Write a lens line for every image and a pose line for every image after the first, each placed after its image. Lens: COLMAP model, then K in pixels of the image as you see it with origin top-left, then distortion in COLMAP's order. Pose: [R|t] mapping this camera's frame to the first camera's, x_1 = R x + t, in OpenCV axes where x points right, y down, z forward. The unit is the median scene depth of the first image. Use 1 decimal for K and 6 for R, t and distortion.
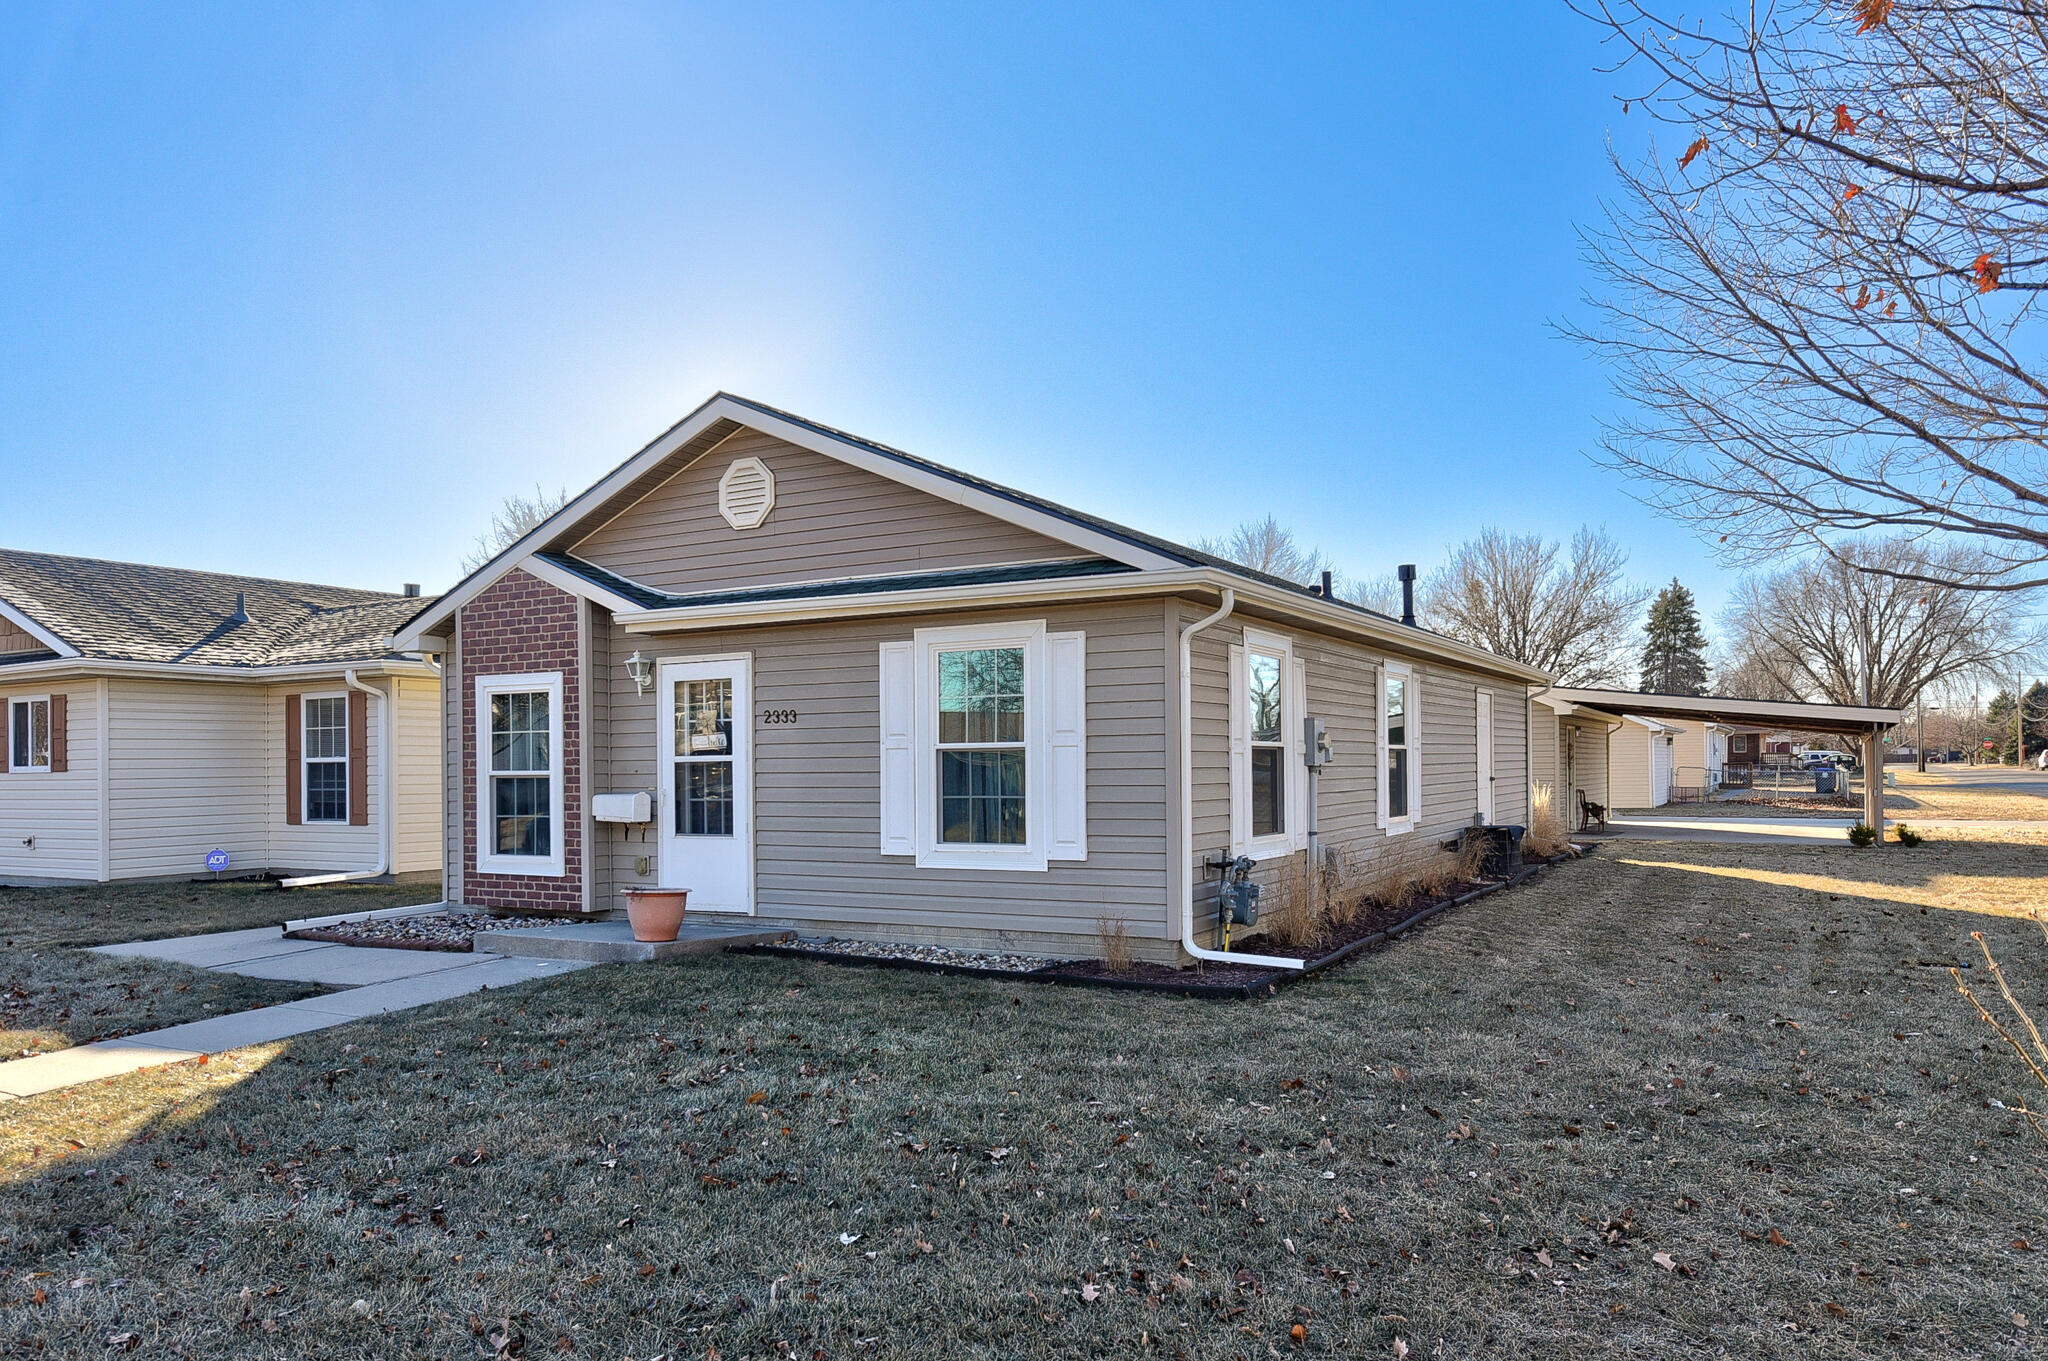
lens RADIAL K [[1432.1, 0, 1023.1], [0, 1432.1, 629.5], [0, 0, 1]] dist [0.000488, -0.002672]
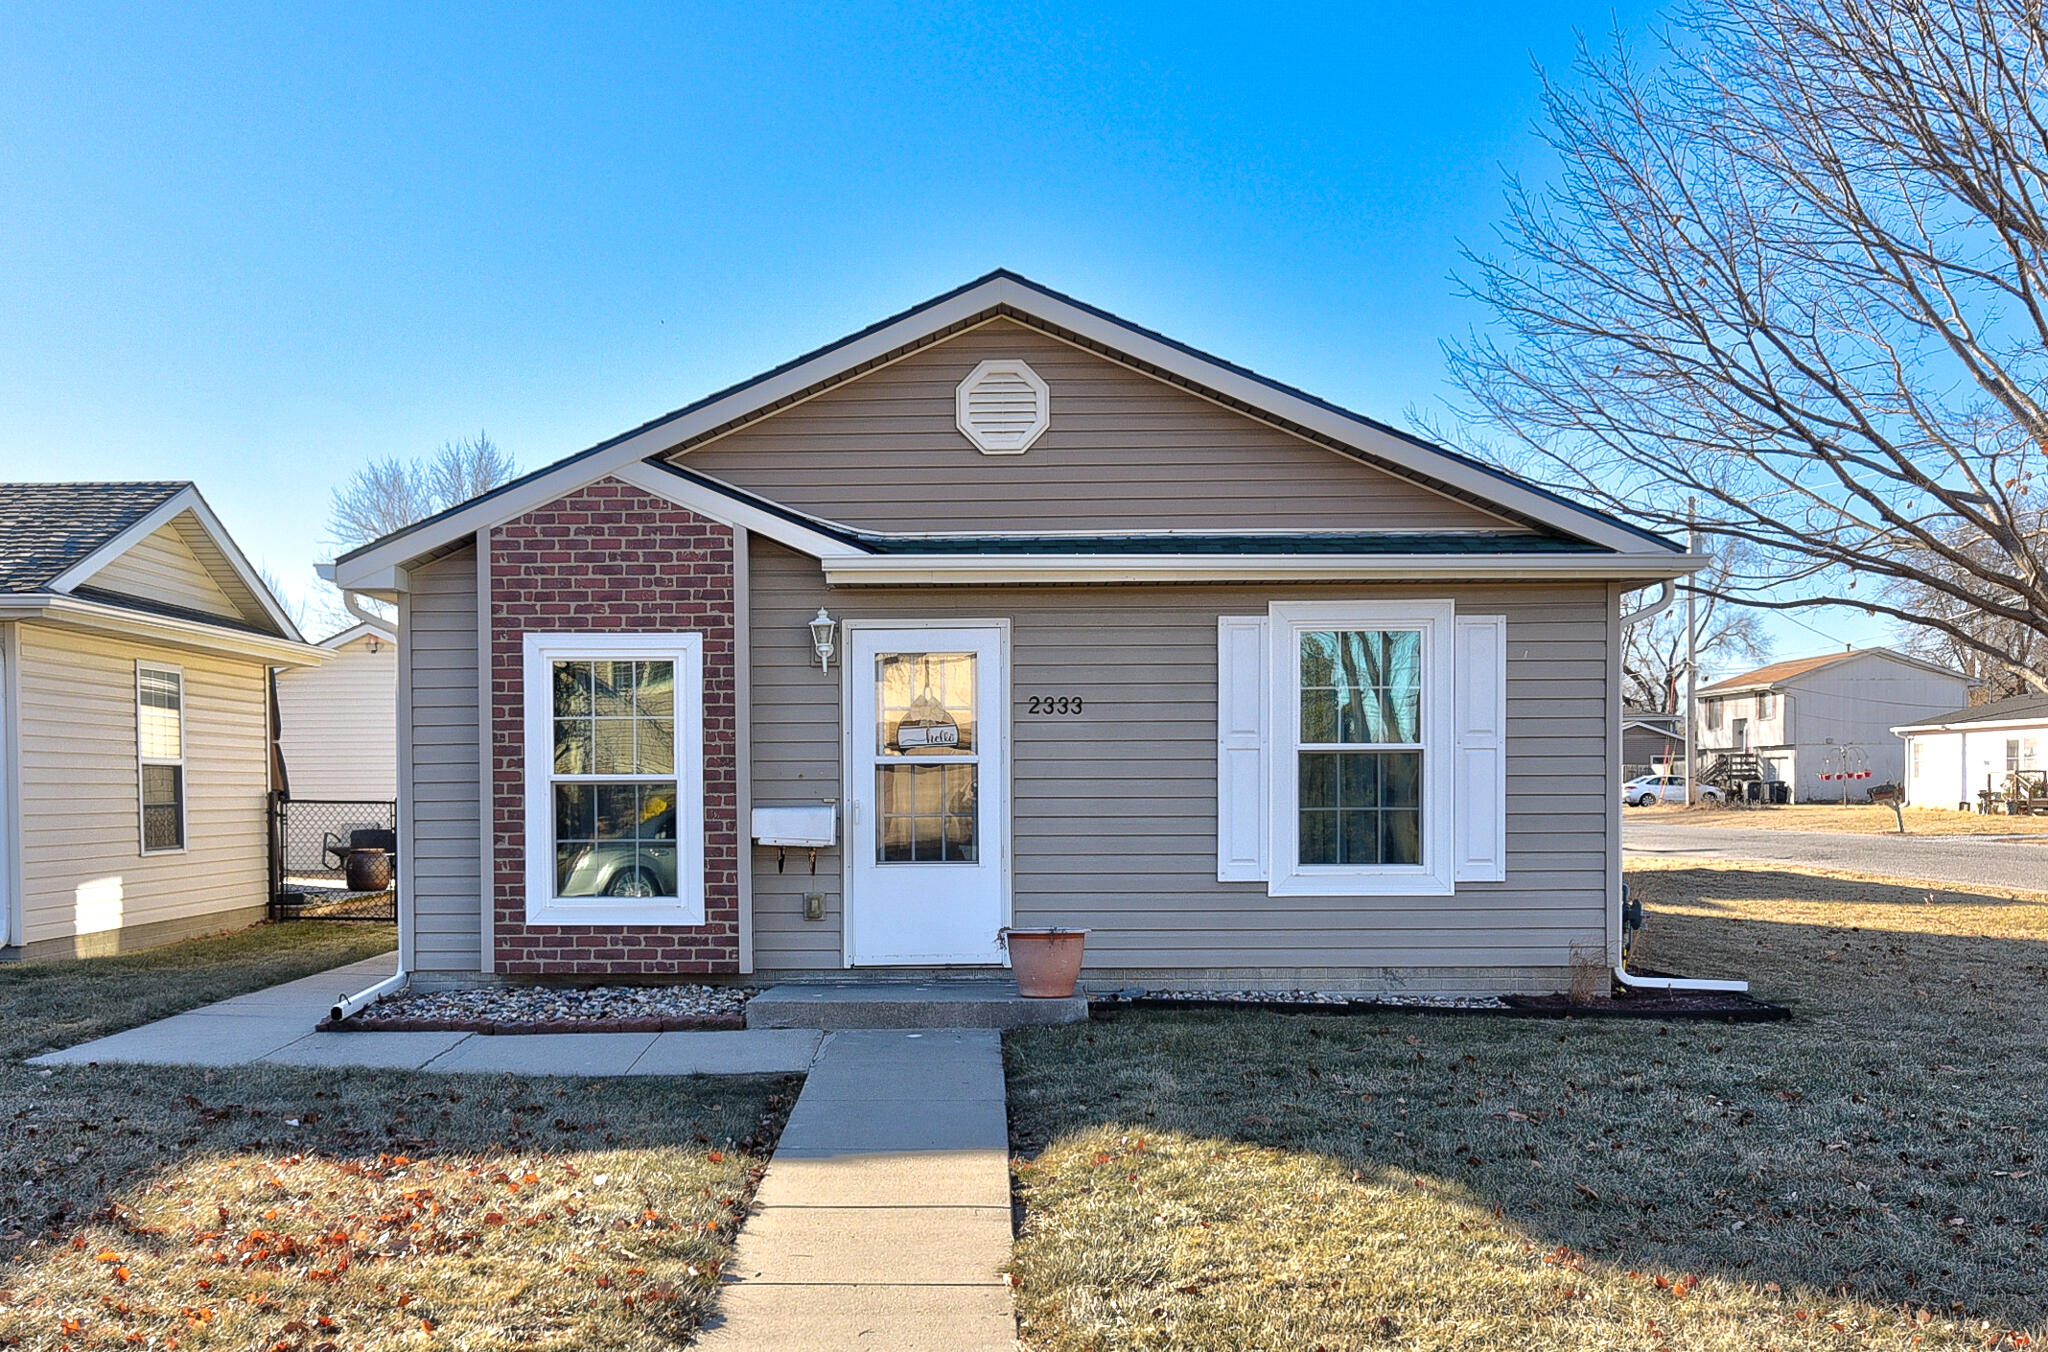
lens RADIAL K [[2000.1, 0, 1024.2], [0, 2000.1, 651.6], [0, 0, 1]] dist [0.005971, 0.010154]
pose [[0.875266, 0.038949, 0.482071, -0.677372], [-0.050739, 0.998646, 0.011438, 0.020210], [-0.480974, -0.034471, 0.876057, 0.073321]]
